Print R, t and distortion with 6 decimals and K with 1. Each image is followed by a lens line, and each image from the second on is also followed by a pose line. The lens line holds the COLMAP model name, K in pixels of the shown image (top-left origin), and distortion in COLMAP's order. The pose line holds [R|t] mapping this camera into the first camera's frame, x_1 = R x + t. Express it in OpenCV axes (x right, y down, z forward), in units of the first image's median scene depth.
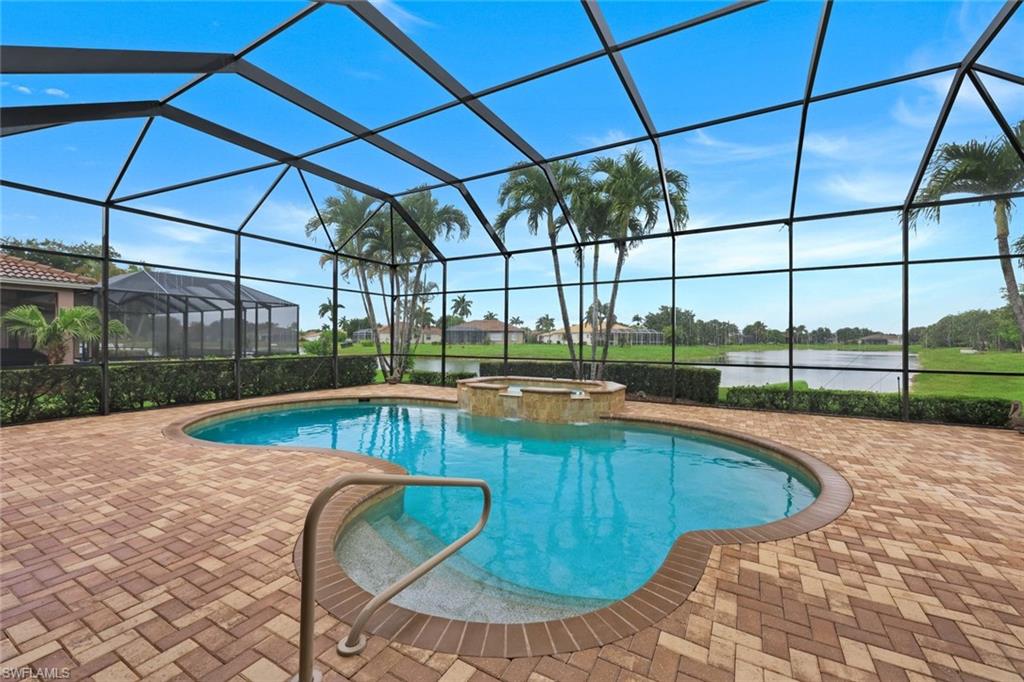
lens RADIAL K [[414.0, 0, 512.0], [0, 414.0, 341.0], [0, 0, 1]] dist [-0.000252, -0.000240]
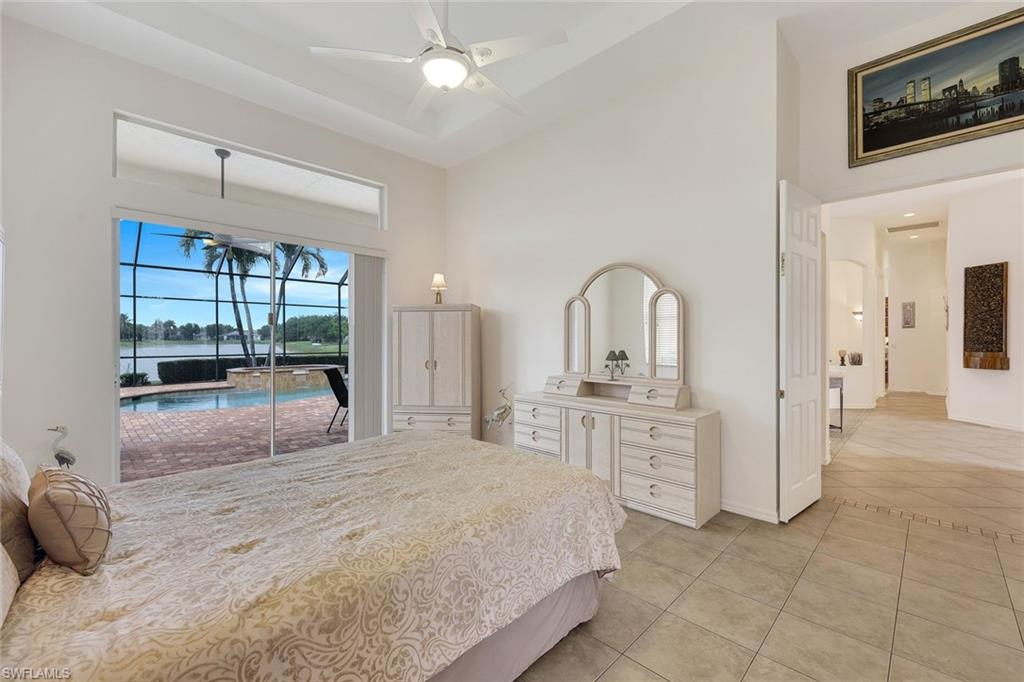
lens RADIAL K [[418.8, 0, 512.6], [0, 418.8, 338.4], [0, 0, 1]] dist [0.001733, 0.000033]
pose [[0.250826, -0.007113, 0.968006, -1.544005], [0.002669, 0.999974, 0.006656, -0.026504], [-0.968028, 0.000914, 0.250839, -0.306303]]
